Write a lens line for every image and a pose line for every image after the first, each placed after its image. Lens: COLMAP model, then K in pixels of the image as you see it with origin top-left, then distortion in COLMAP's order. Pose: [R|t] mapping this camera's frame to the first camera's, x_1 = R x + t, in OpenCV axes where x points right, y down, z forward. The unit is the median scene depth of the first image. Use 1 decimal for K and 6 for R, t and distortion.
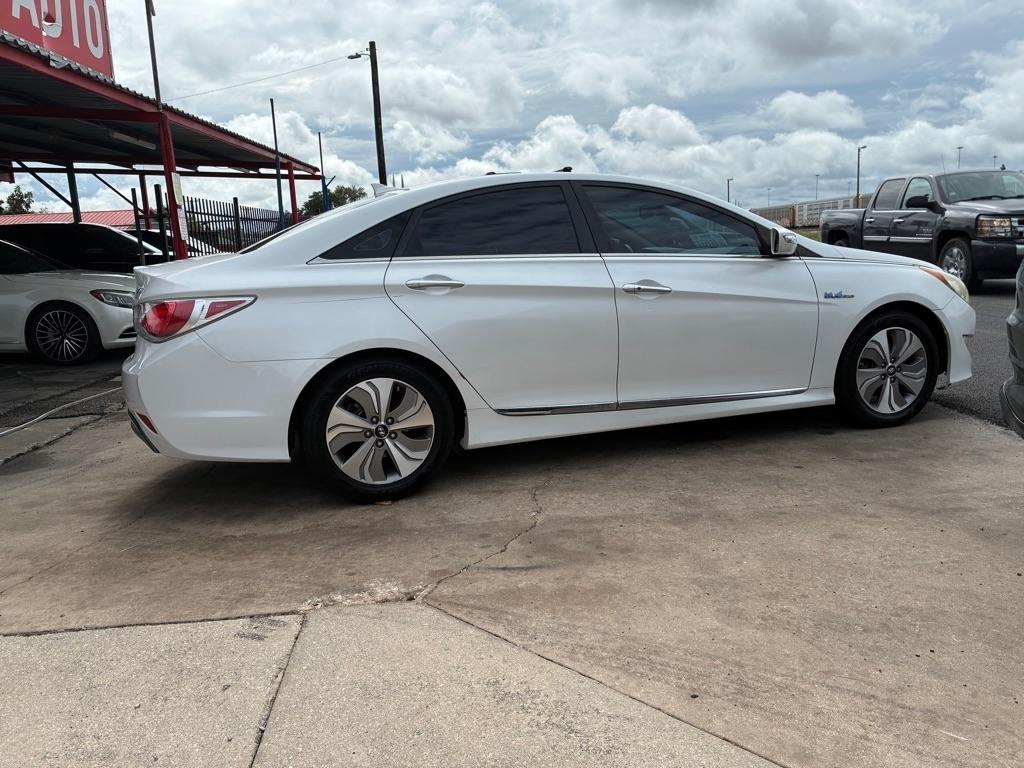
lens RADIAL K [[768.1, 0, 504.8], [0, 768.1, 379.2], [0, 0, 1]] dist [0.048241, -0.067092]
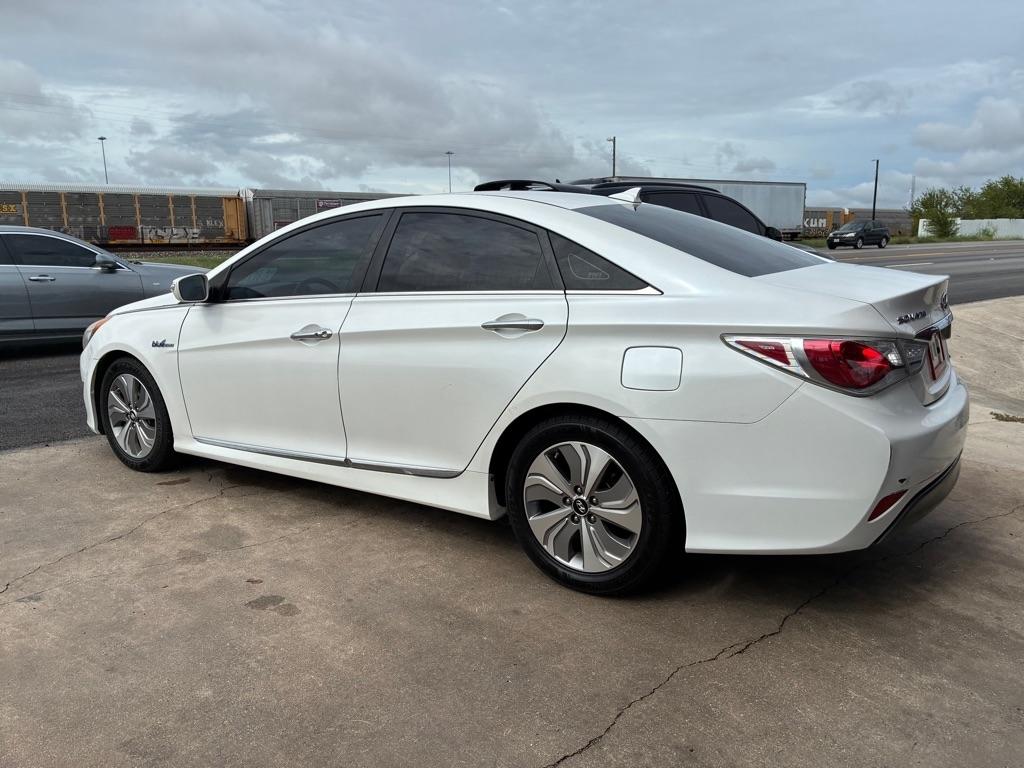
lens RADIAL K [[768.7, 0, 512.1], [0, 768.7, 398.2], [0, 0, 1]] dist [0.054424, -0.071693]
pose [[-0.598188, -0.105771, 0.794345, -0.924372], [0.179167, 0.948505, 0.261221, -0.338678], [-0.781070, 0.298580, -0.548434, 1.968962]]
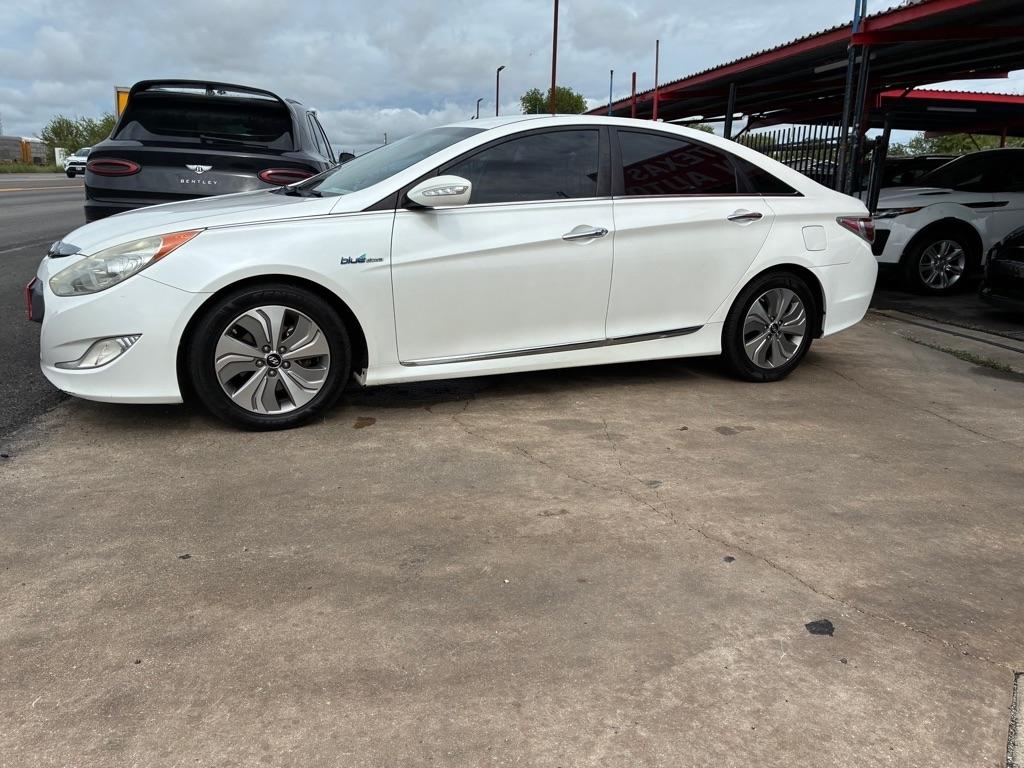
lens RADIAL K [[768.1, 0, 504.8], [0, 768.1, 379.2], [0, 0, 1]] dist [0.048241, -0.067092]
pose [[-0.994740, 0.040185, -0.094221, 0.258131], [-0.002718, 0.909155, 0.416448, -0.477957], [0.102397, 0.414514, -0.904264, 2.694233]]
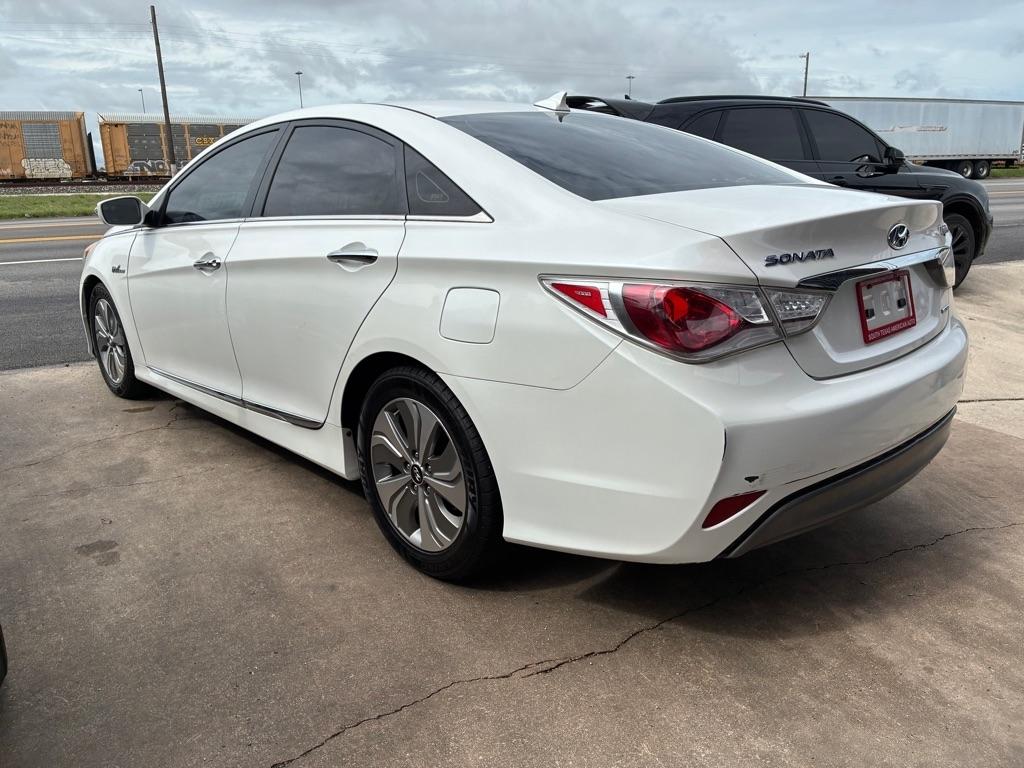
lens RADIAL K [[768.8, 0, 513.3], [0, 768.8, 387.5], [0, 0, 1]] dist [0.061819, -0.079694]
pose [[-0.406748, -0.191157, 0.893317, -0.972489], [0.192864, 0.937854, 0.288502, -0.260232], [-0.892950, 0.289637, -0.344602, 1.637804]]
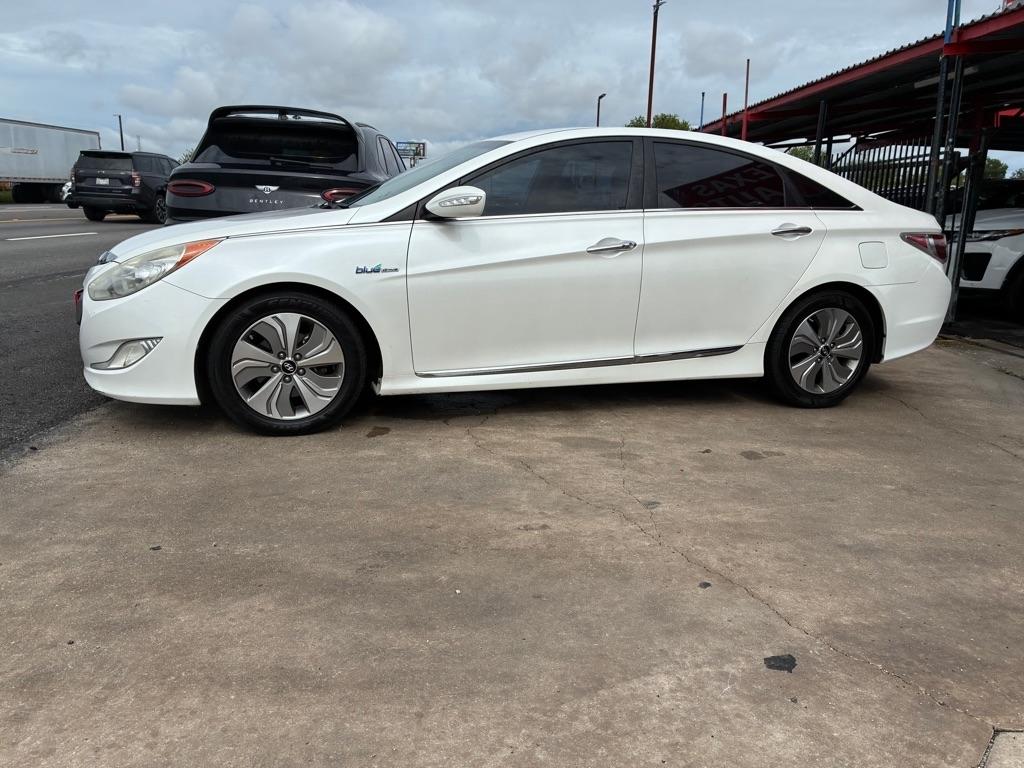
lens RADIAL K [[767.3, 0, 500.7], [0, 767.3, 388.8], [0, 0, 1]] dist [0.051132, -0.073771]
pose [[-0.999204, 0.008605, 0.038961, 0.143041], [0.023277, 0.918793, 0.394054, -0.452239], [-0.032407, 0.394647, -0.918261, 2.688639]]
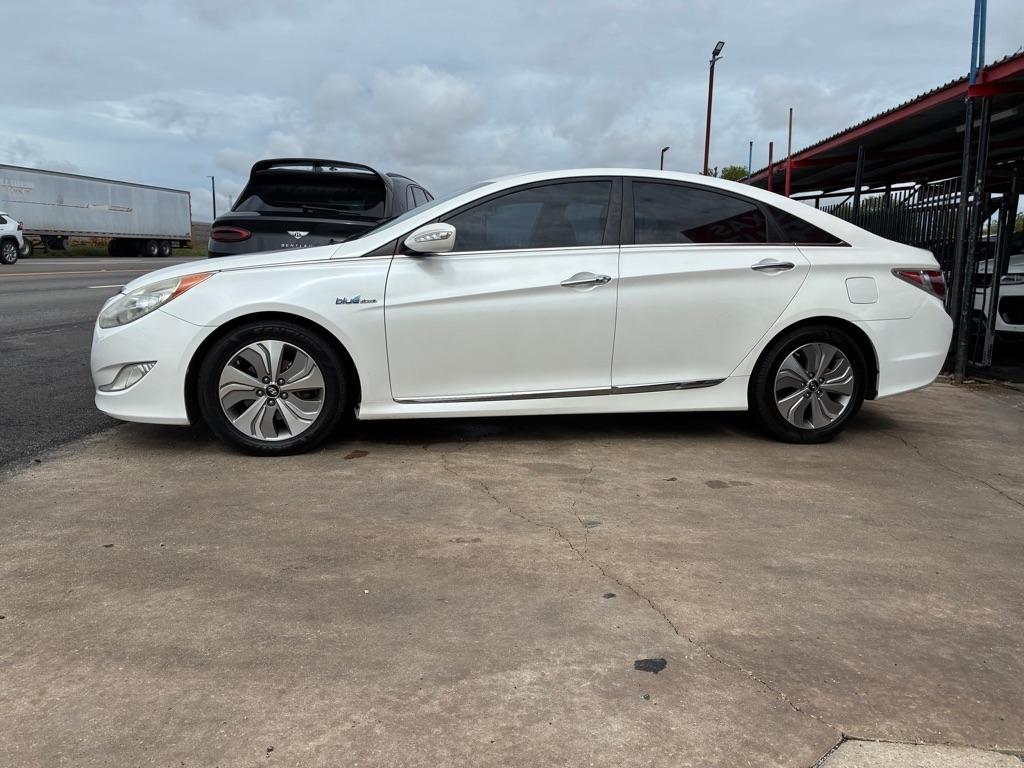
lens RADIAL K [[766.6, 0, 497.3], [0, 766.6, 386.4], [0, 0, 1]] dist [0.051162, -0.073073]
pose [[-0.991209, 0.000273, 0.132306, 0.006703], [0.043962, 0.943861, 0.327404, -0.431748], [-0.124789, 0.330342, -0.935576, 2.724340]]
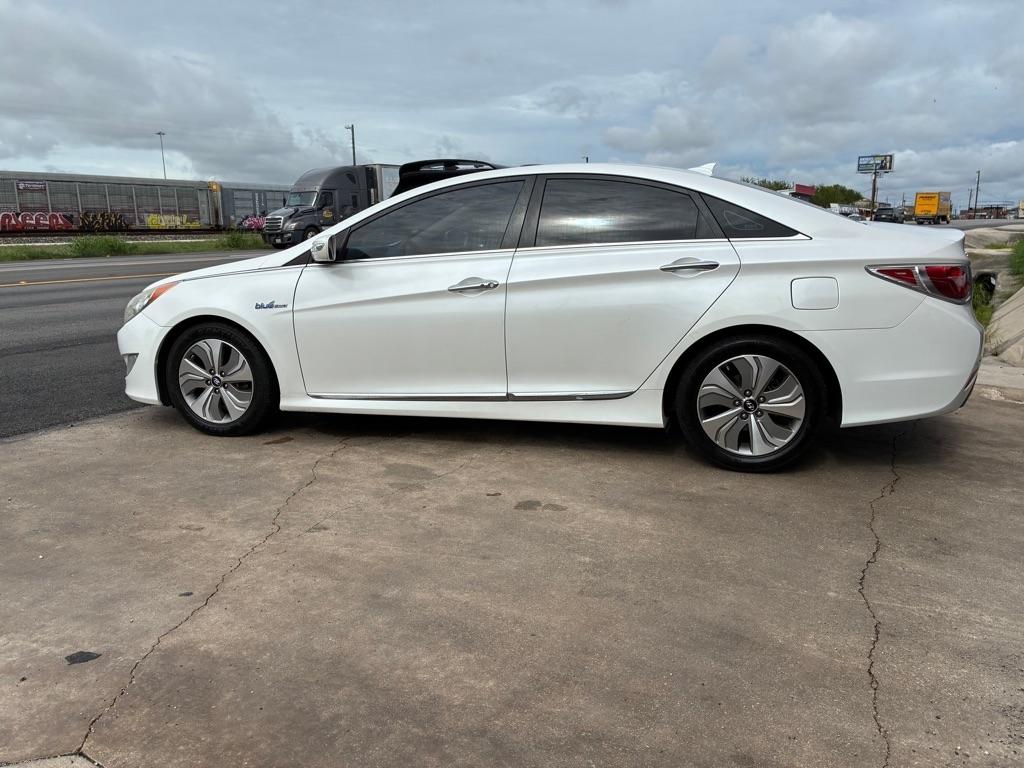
lens RADIAL K [[768.1, 0, 504.8], [0, 768.1, 379.2], [0, 0, 1]] dist [0.048241, -0.067092]
pose [[-0.826154, -0.052092, 0.561032, -0.646150], [0.148426, 0.940427, 0.305886, -0.410870], [-0.543544, 0.335981, -0.769206, 2.483455]]
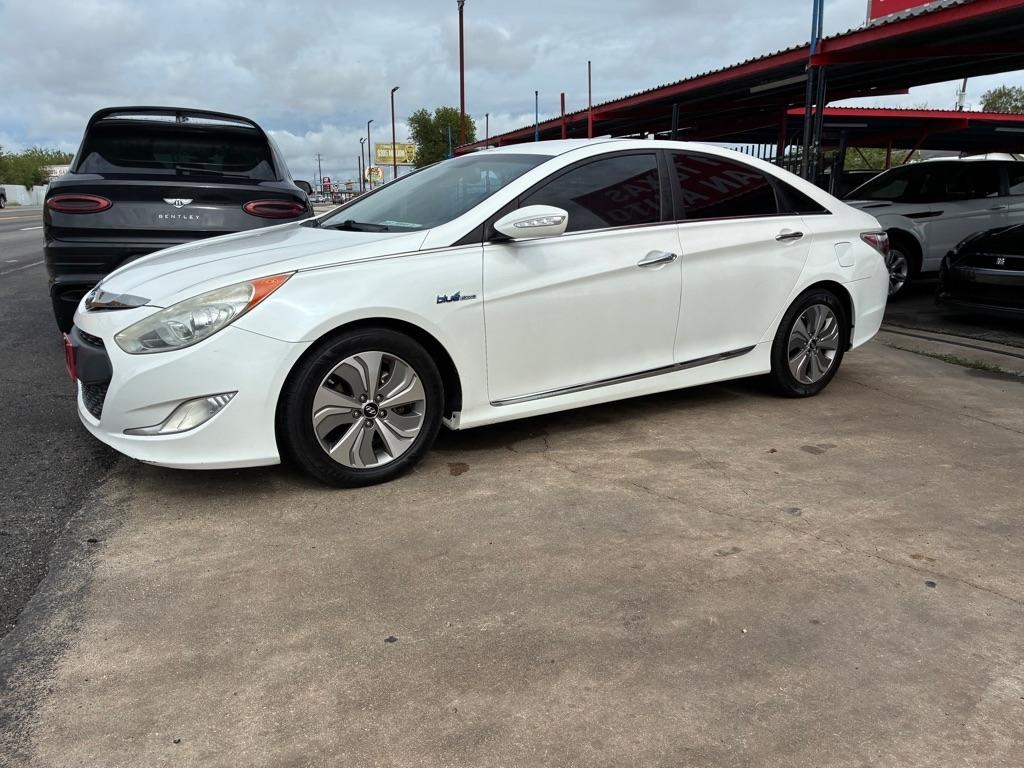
lens RADIAL K [[768.7, 0, 512.1], [0, 768.7, 398.2], [0, 0, 1]] dist [0.054424, -0.071693]
pose [[-0.967260, 0.101864, -0.232448, 0.505926], [-0.003736, 0.910100, 0.414372, -0.481003], [0.253761, 0.401673, -0.879923, 2.604411]]
